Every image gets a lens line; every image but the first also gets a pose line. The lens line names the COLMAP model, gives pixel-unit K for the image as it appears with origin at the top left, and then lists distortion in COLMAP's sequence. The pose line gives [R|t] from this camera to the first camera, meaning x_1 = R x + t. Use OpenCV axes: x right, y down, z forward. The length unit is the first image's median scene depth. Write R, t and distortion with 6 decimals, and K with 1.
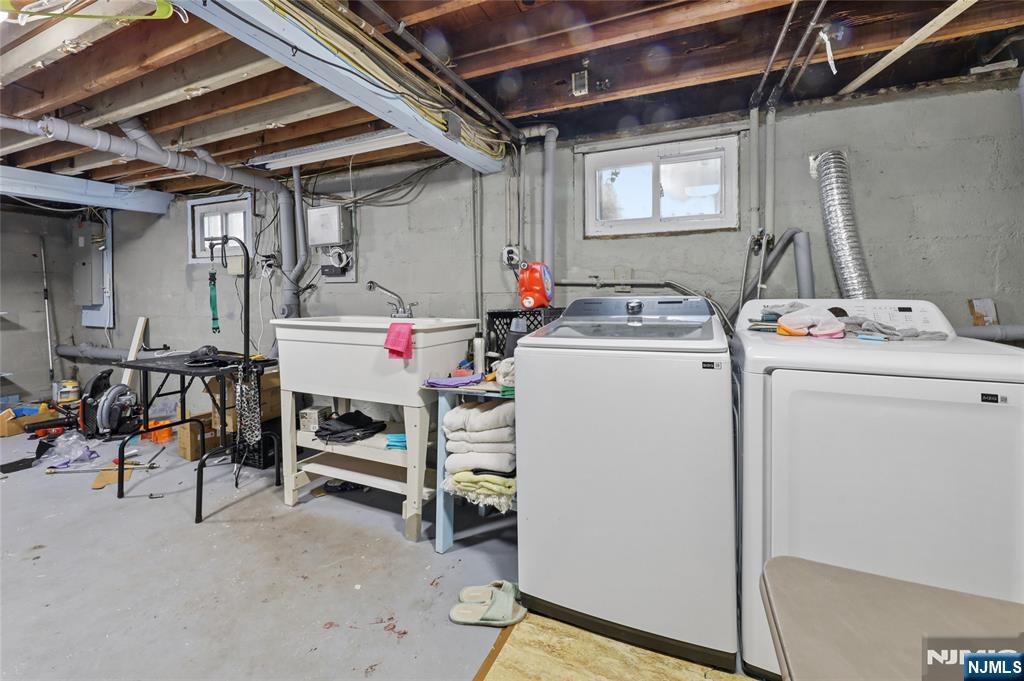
lens RADIAL K [[415.6, 0, 490.5], [0, 415.6, 306.0], [0, 0, 1]] dist [0.002446, -0.000786]
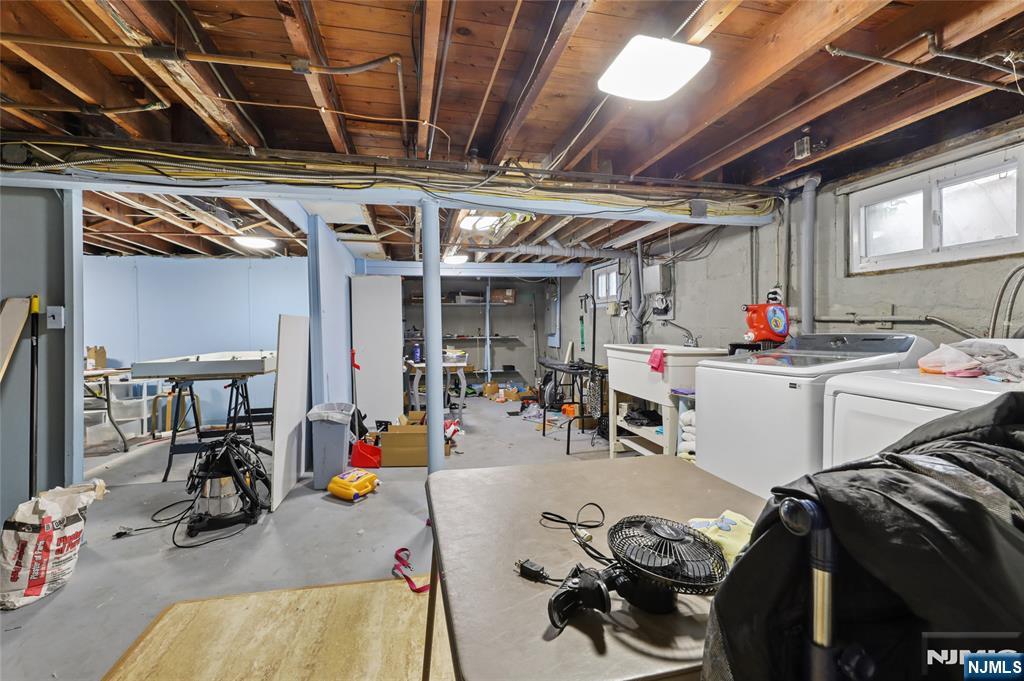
lens RADIAL K [[415.6, 0, 509.5], [0, 415.6, 331.7], [0, 0, 1]] dist [0.002446, -0.000786]
pose [[0.602050, 0.012823, -0.798356, 0.538602], [-0.024635, 0.999693, -0.002521, -0.002424], [0.798078, 0.021185, 0.602181, -0.275472]]
